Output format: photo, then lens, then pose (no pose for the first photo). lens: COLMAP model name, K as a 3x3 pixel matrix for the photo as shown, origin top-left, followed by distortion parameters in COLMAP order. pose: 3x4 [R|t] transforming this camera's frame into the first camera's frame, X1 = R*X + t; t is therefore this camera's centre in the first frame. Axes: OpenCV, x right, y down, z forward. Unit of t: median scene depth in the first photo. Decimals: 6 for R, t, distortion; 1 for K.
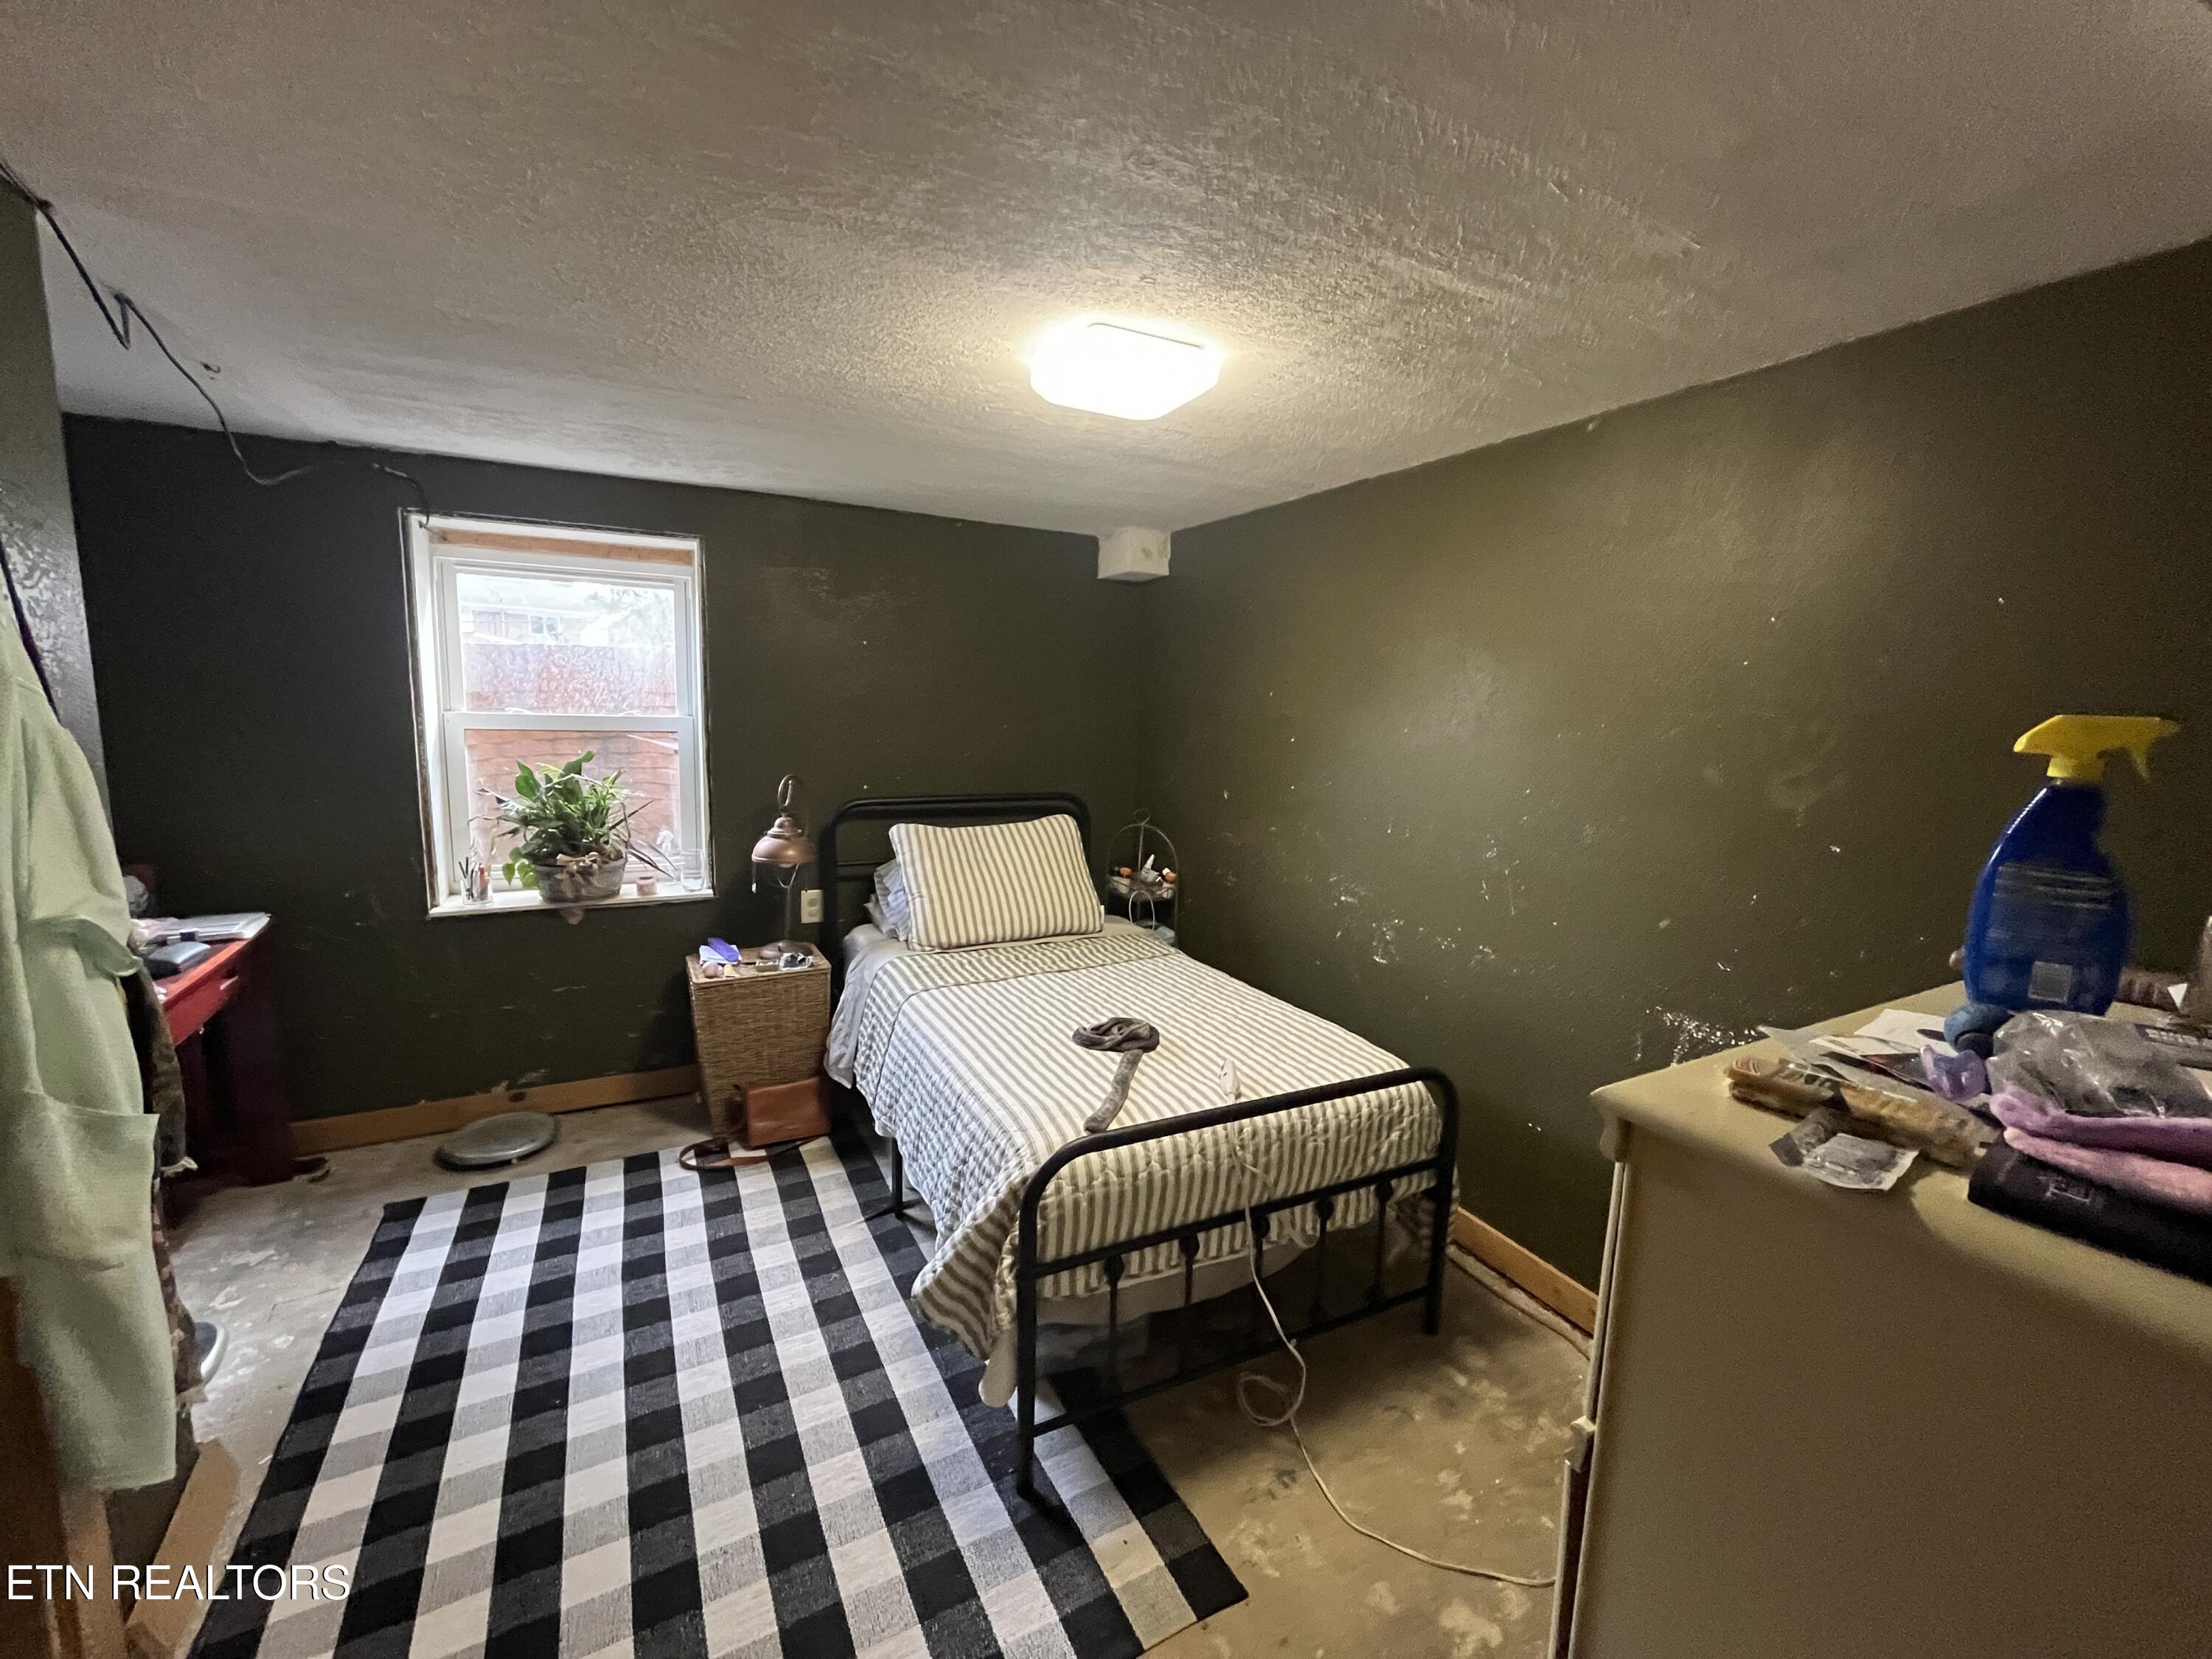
lens RADIAL K [[896.9, 0, 1106.0], [0, 896.9, 817.6], [0, 0, 1]] dist [-0.004111, 0.000219]
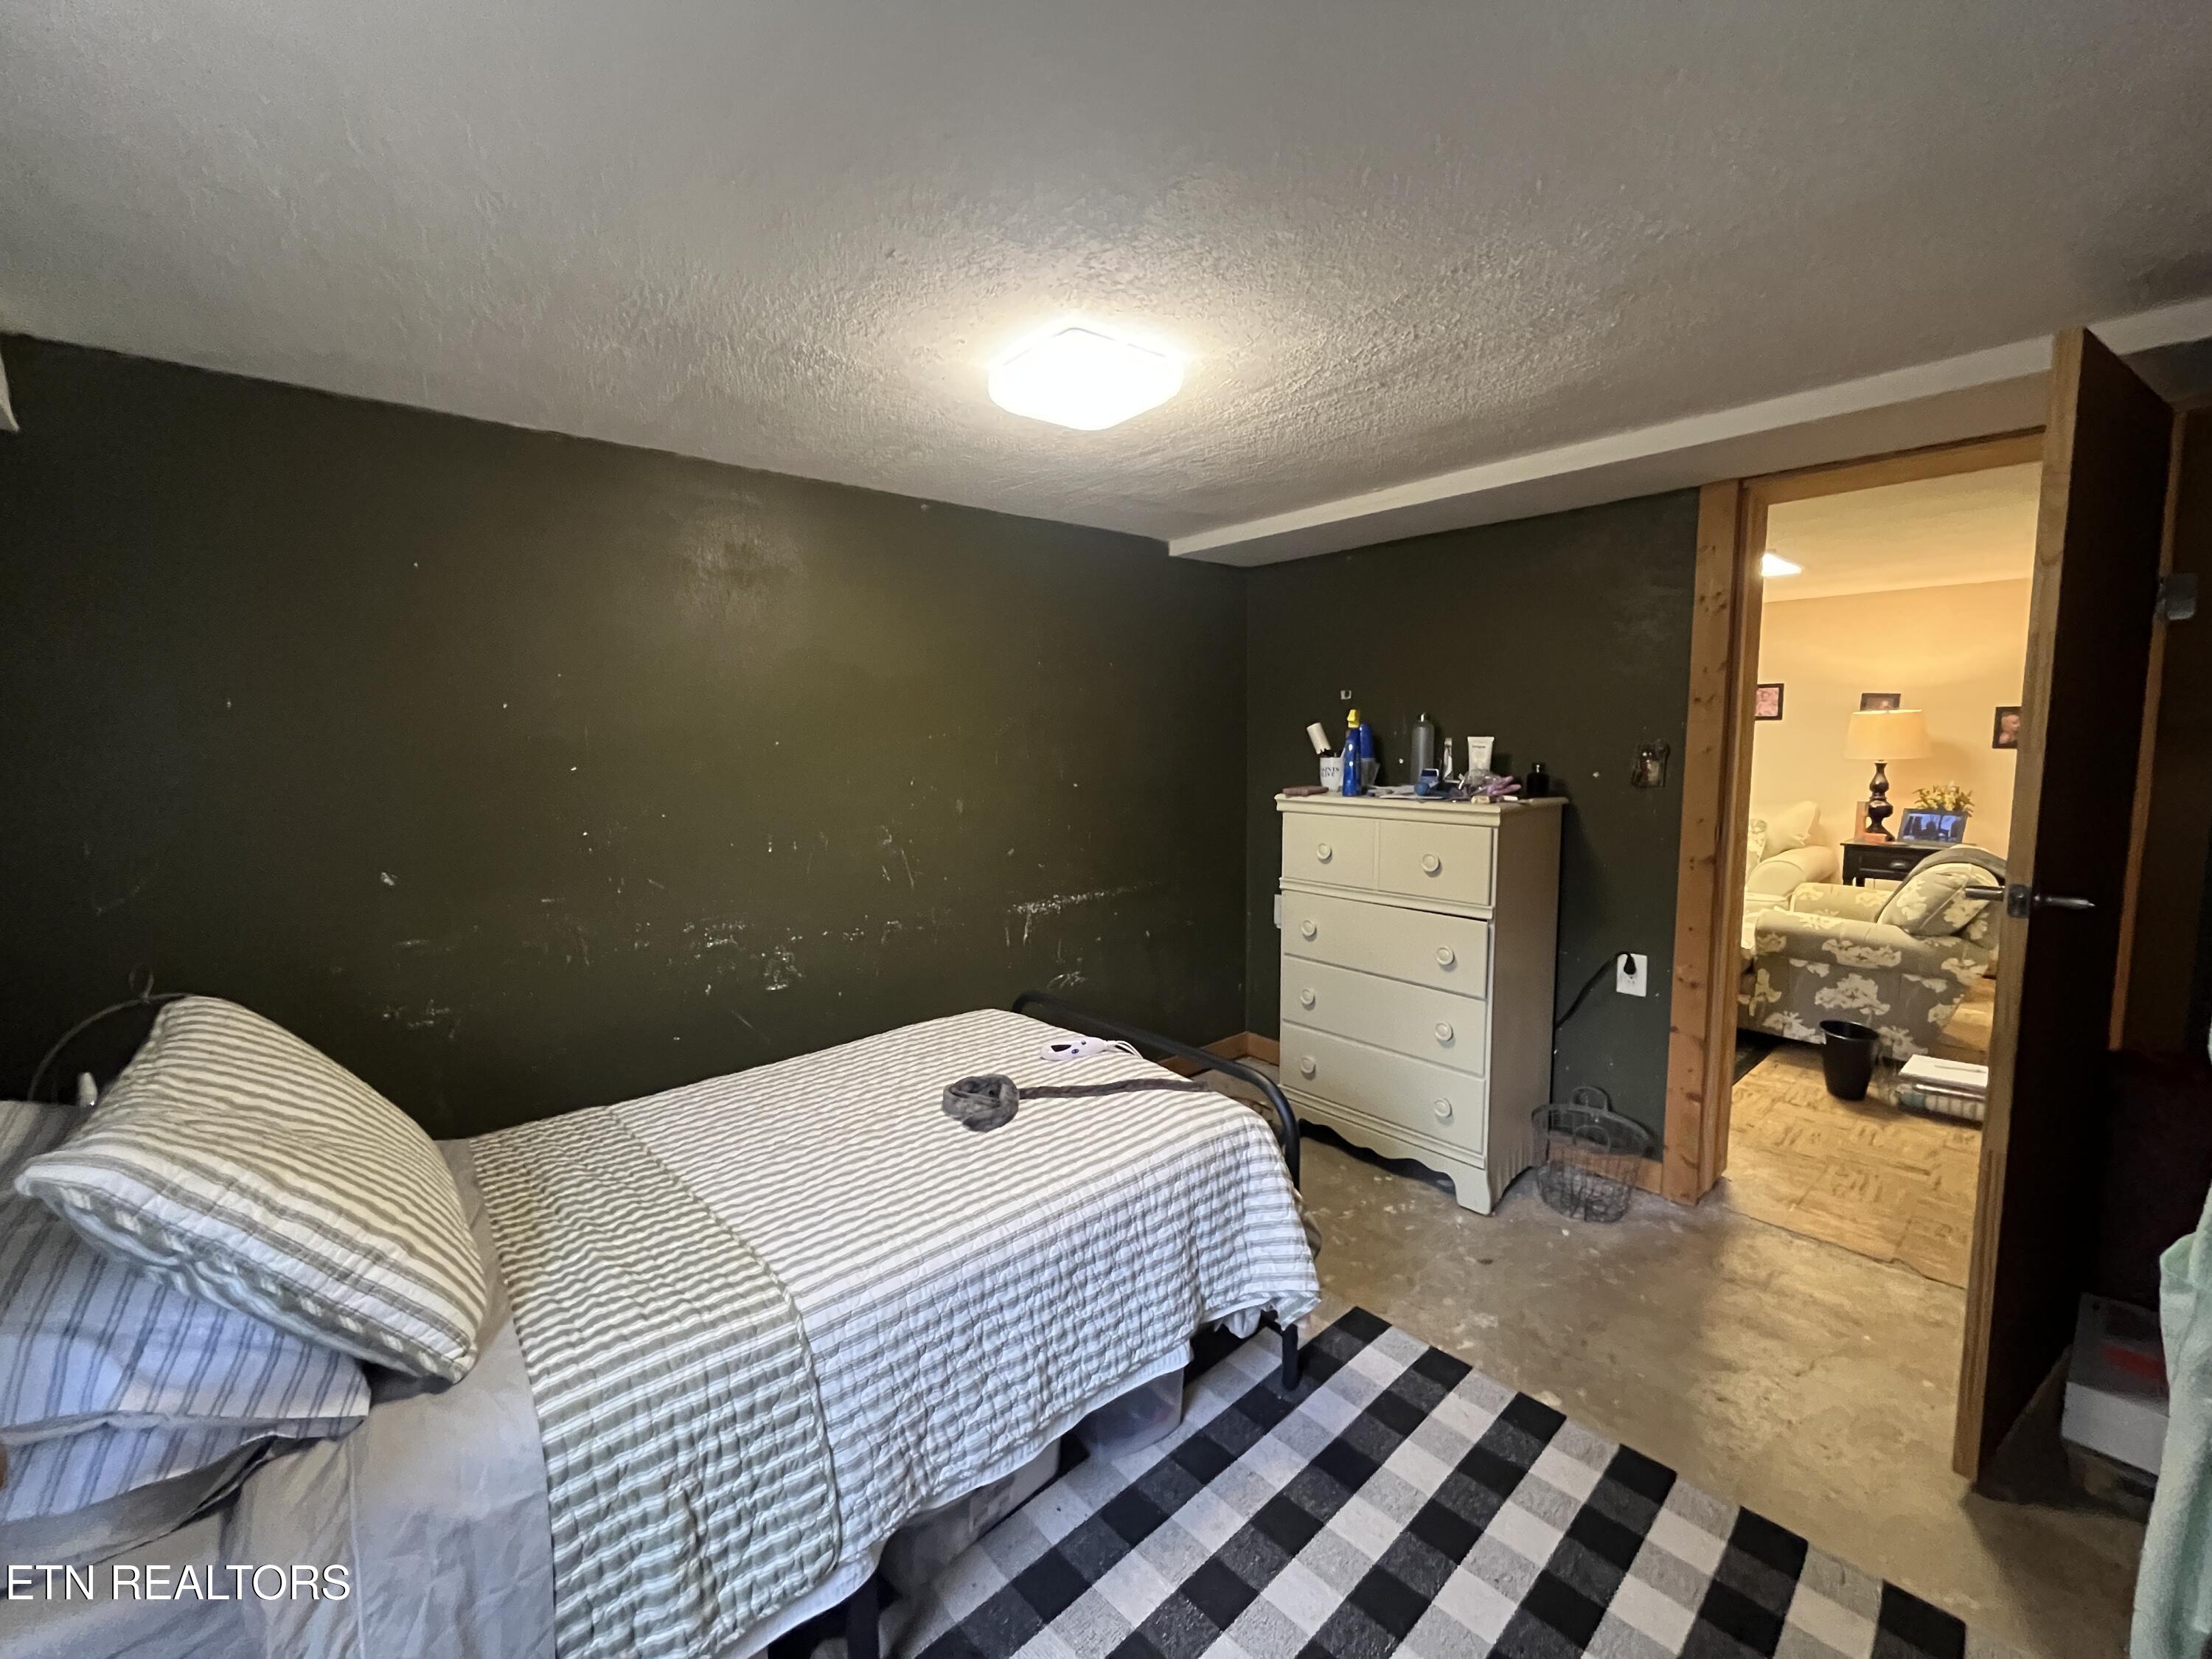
lens RADIAL K [[896.9, 0, 1090.9], [0, 896.9, 822.1], [0, 0, 1]] dist [-0.004111, 0.000219]
pose [[-0.237315, -0.114022, 0.964718, -0.808354], [0.136866, 0.979257, 0.149409, -0.130566], [-0.961743, 0.167494, -0.216786, 1.042224]]
